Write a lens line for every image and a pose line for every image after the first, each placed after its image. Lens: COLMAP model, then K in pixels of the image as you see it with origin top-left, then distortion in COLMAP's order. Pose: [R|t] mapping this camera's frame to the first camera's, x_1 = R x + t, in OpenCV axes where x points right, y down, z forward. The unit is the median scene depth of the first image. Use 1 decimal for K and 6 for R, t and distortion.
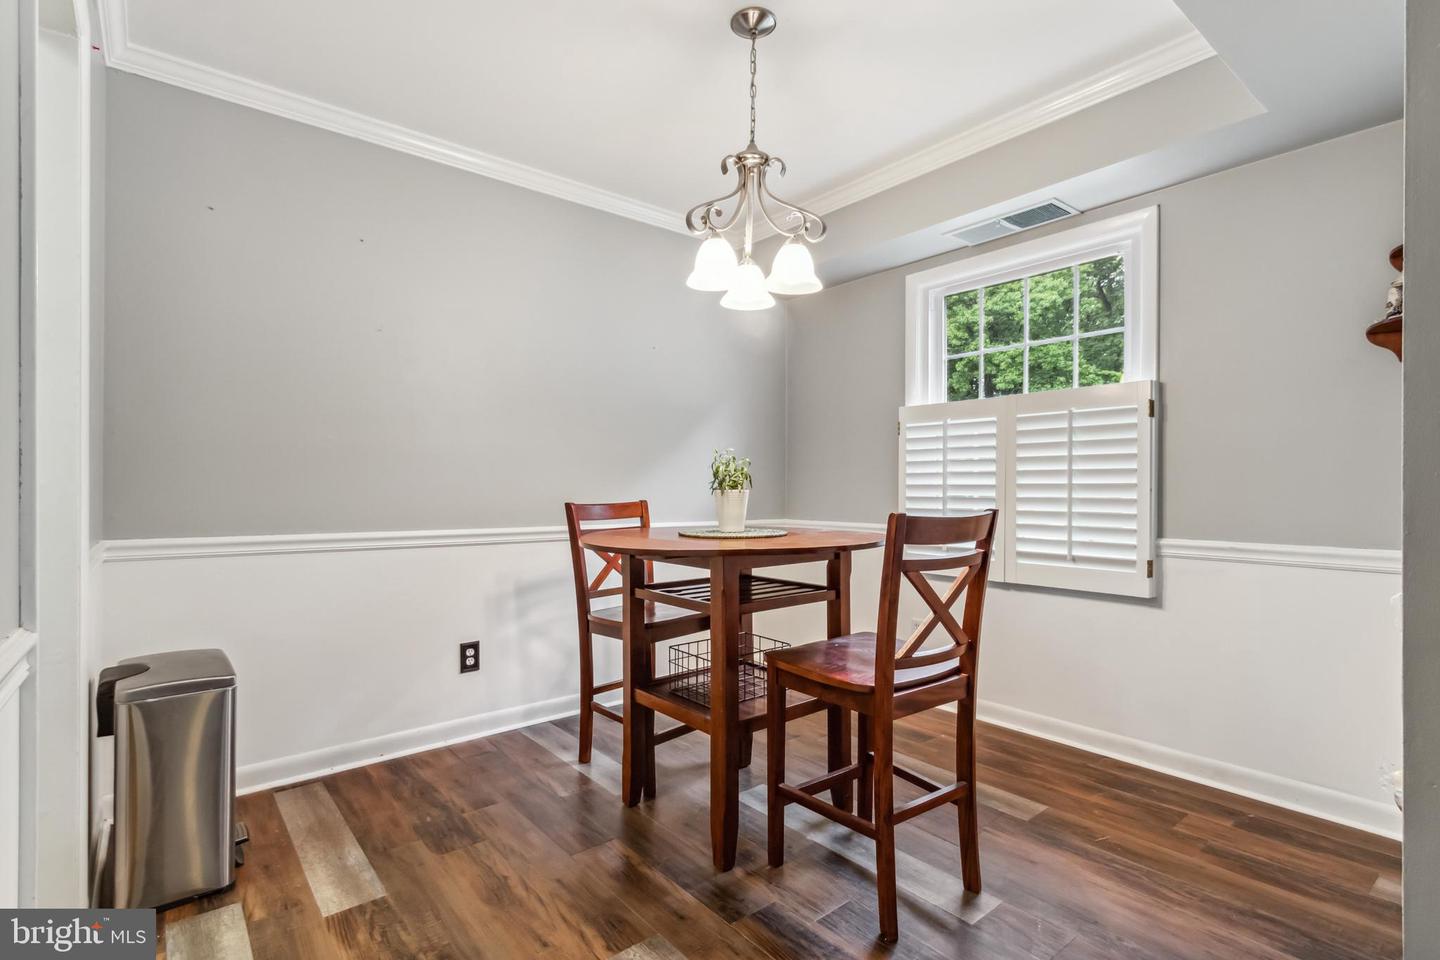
lens RADIAL K [[684.0, 0, 718.6], [0, 684.0, 488.0], [0, 0, 1]] dist [0.004459, -0.000707]
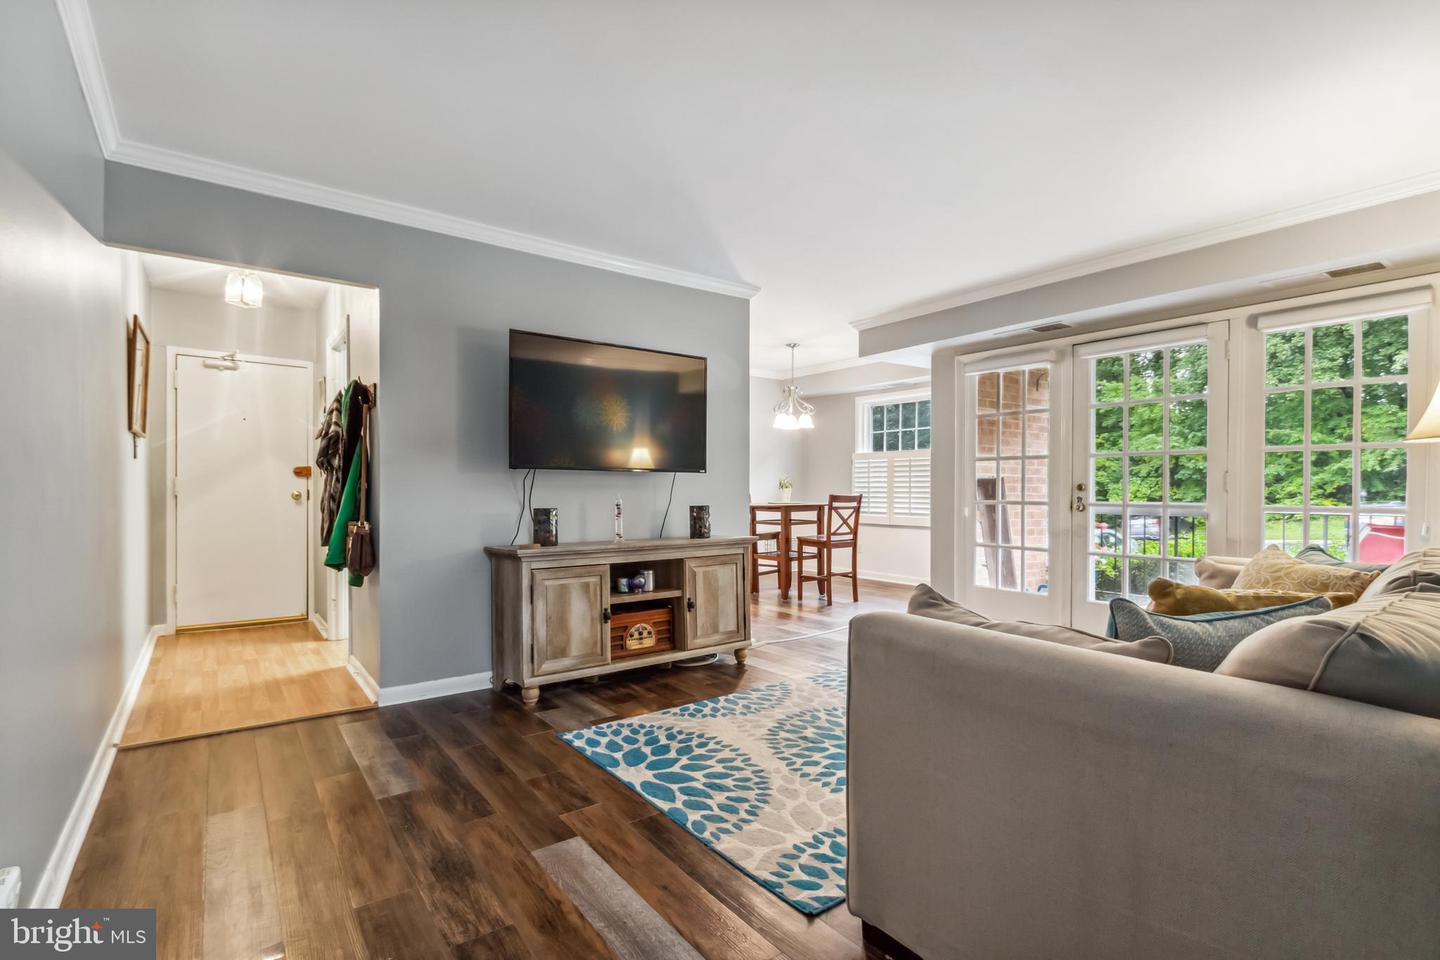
lens RADIAL K [[684.0, 0, 718.3], [0, 684.0, 484.1], [0, 0, 1]] dist [0.004459, -0.000707]
pose [[0.998896, -0.001736, -0.046937, -0.148769], [0.001381, 0.999970, -0.007589, 0.008032], [0.046949, 0.007516, 0.998869, -2.243576]]
